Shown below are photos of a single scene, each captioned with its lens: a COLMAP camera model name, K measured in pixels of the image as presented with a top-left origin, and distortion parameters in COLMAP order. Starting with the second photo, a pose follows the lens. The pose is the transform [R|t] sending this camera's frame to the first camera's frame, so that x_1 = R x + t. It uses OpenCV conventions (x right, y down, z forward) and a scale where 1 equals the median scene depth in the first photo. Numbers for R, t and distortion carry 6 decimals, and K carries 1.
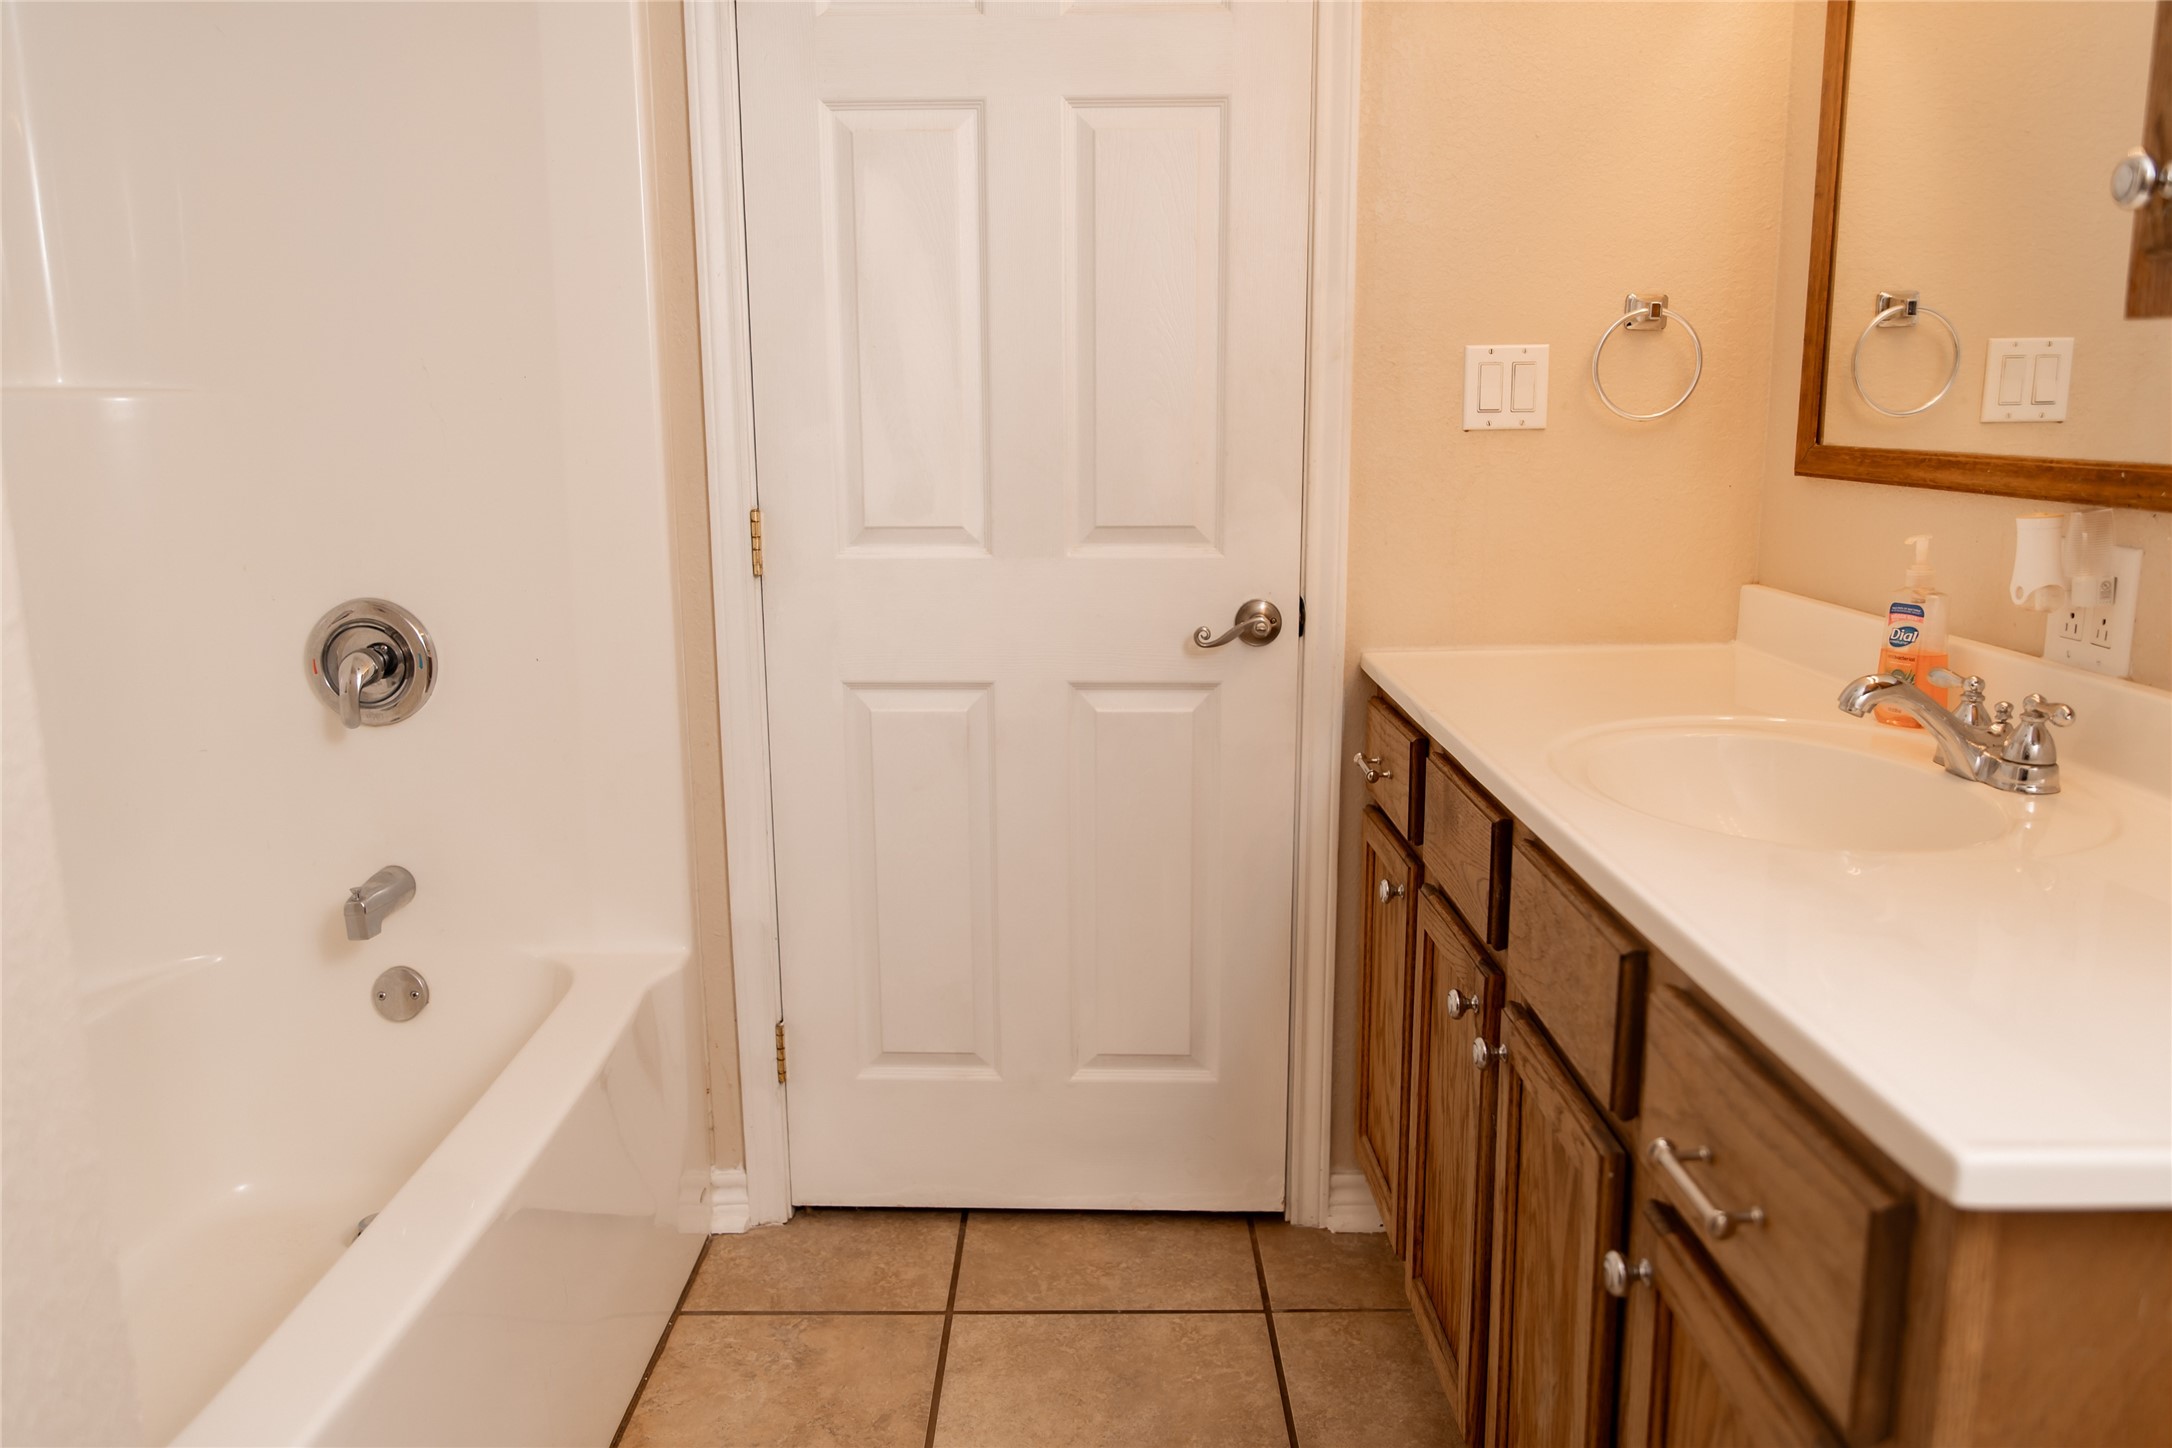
lens RADIAL K [[1581.3, 0, 1086.0], [0, 1581.3, 724.0], [0, 0, 1]] dist [-0.000947, -0.004209]
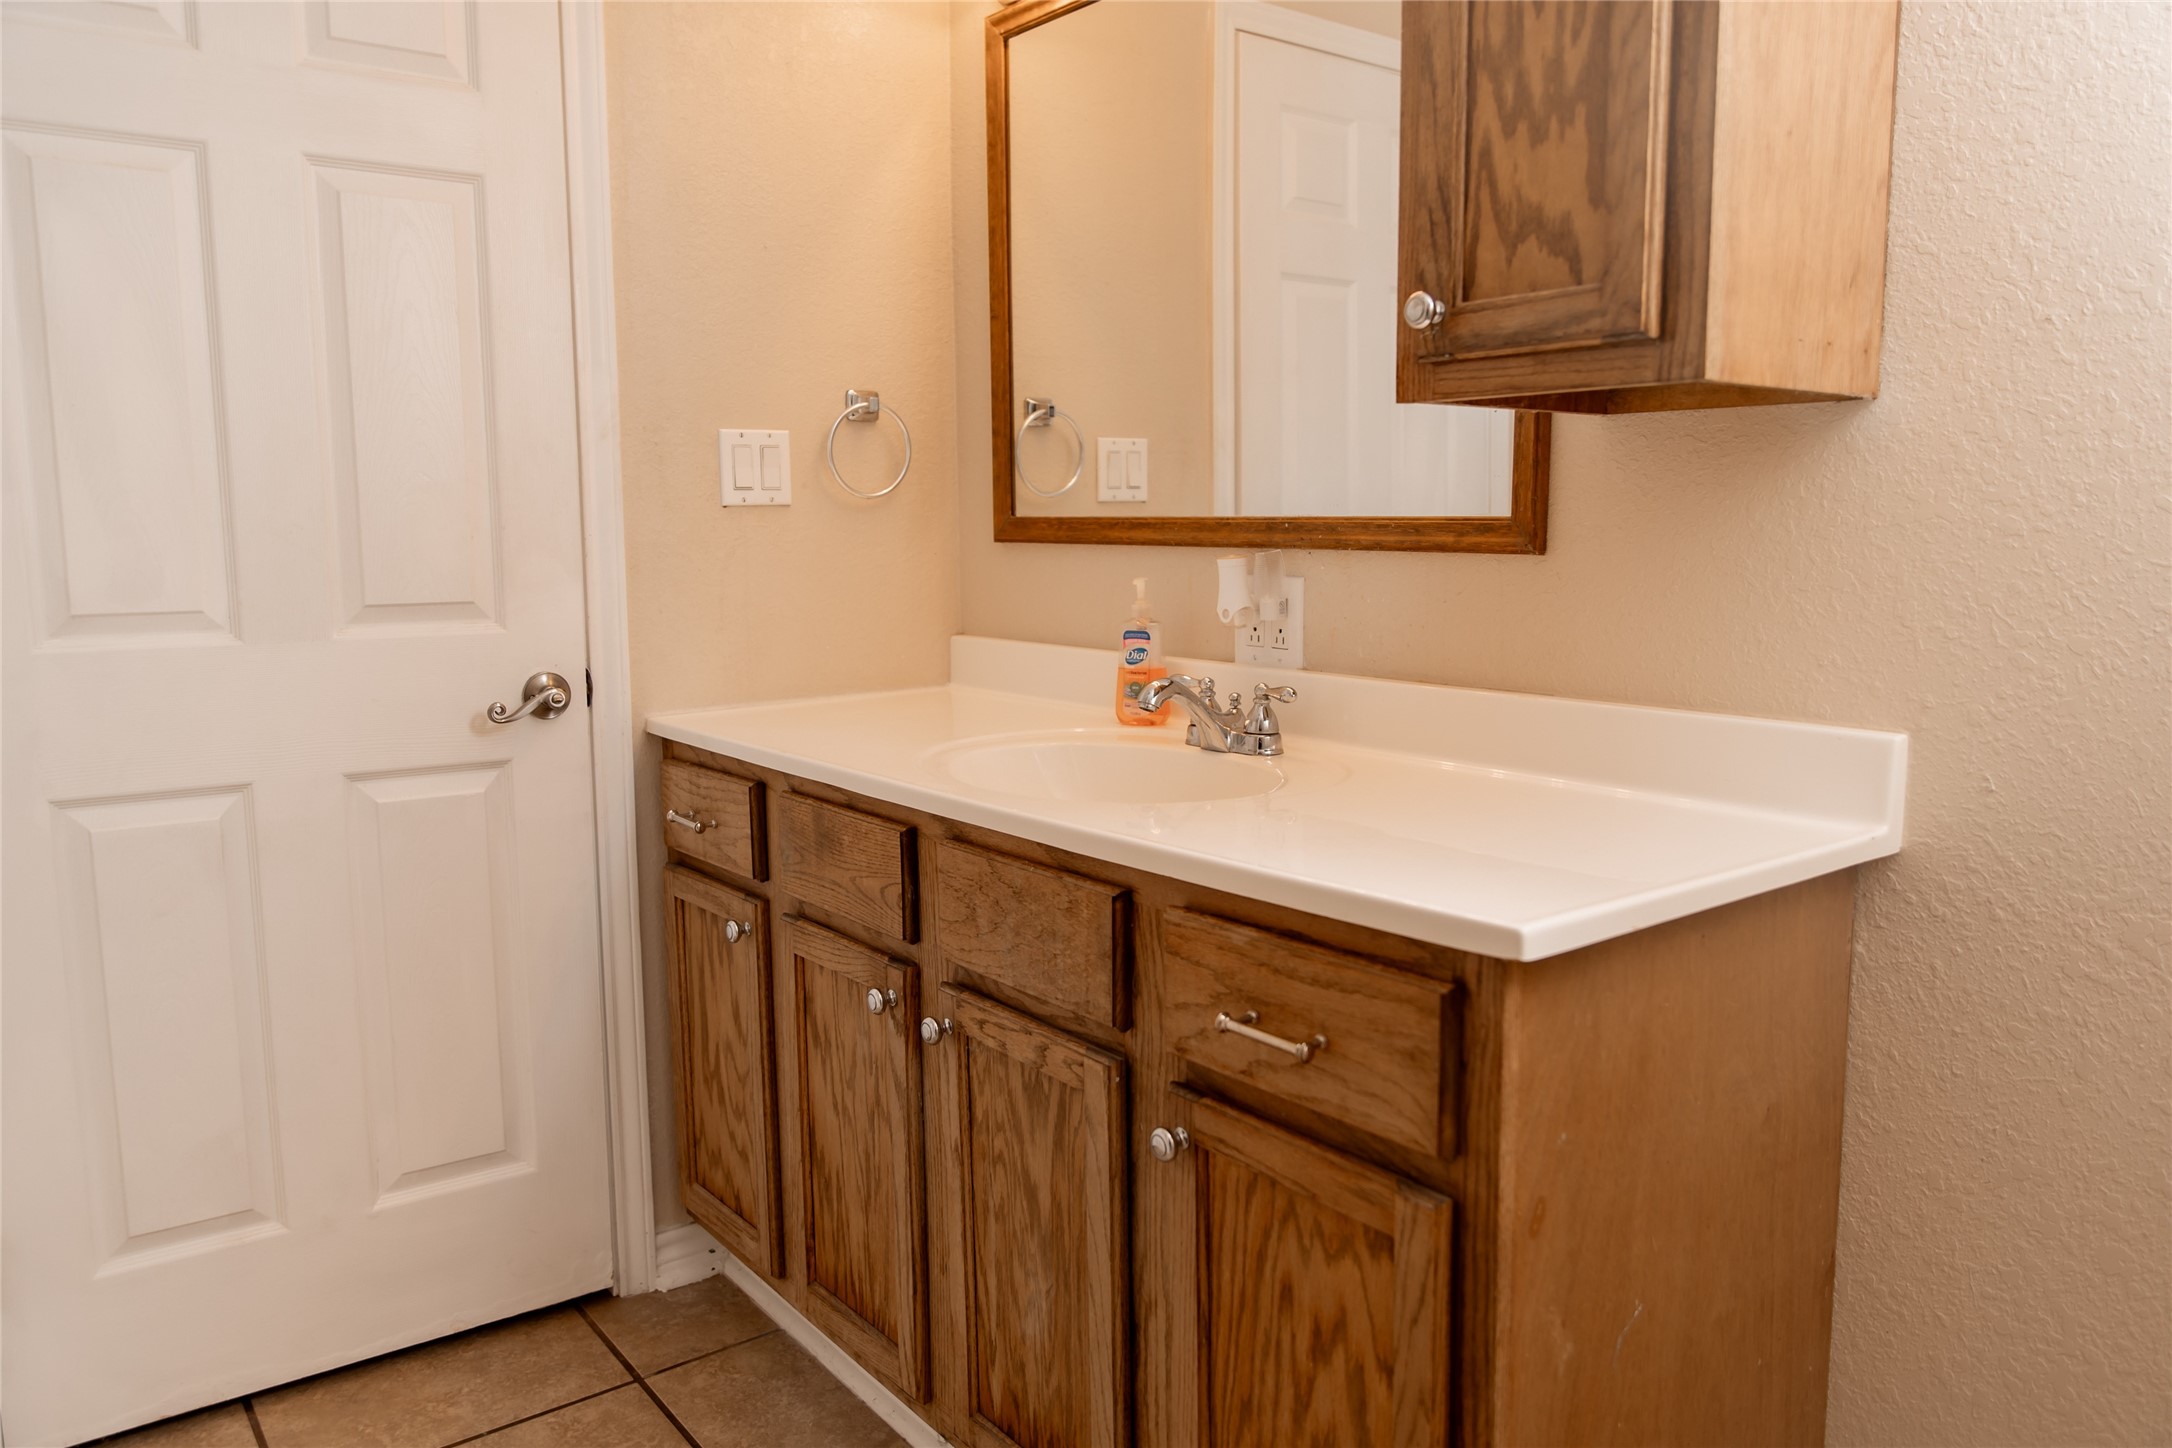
lens RADIAL K [[1548.2, 0, 1086.0], [0, 1548.2, 724.0], [0, 0, 1]] dist [0.001932, 0.002355]
pose [[0.792418, -0.079623, 0.604759, -0.226368], [0.120875, 0.992280, -0.027738, 0.023616], [-0.597882, 0.095081, 0.795925, 0.016551]]
